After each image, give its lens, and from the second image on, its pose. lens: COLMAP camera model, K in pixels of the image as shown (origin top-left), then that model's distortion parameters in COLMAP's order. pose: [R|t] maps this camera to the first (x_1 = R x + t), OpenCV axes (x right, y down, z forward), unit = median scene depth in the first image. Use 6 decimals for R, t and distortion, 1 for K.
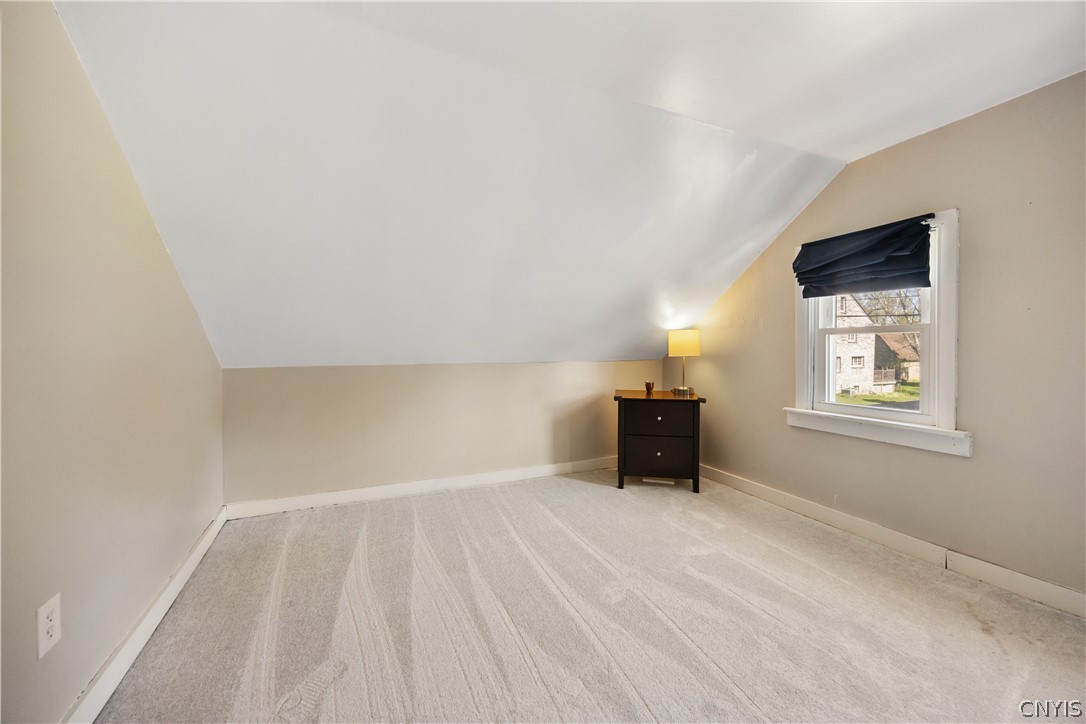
lens RADIAL K [[424.2, 0, 549.5], [0, 424.2, 344.7], [0, 0, 1]] dist [-0.000931, -0.000052]
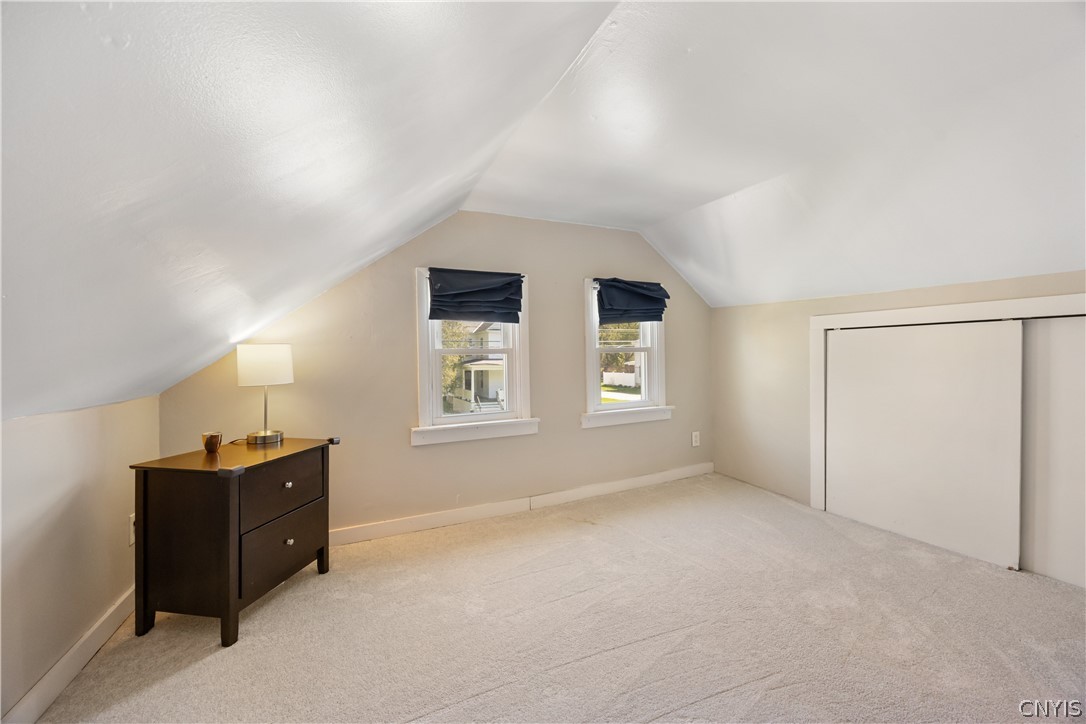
lens RADIAL K [[409.1, 0, 546.0], [0, 409.1, 359.1], [0, 0, 1]] dist [-0.002905, -0.000249]
pose [[-0.017781, 0.006426, 0.999821, -0.410290], [0.013664, 0.999888, -0.006184, -0.002147], [-0.999749, 0.013551, -0.017867, 0.739984]]
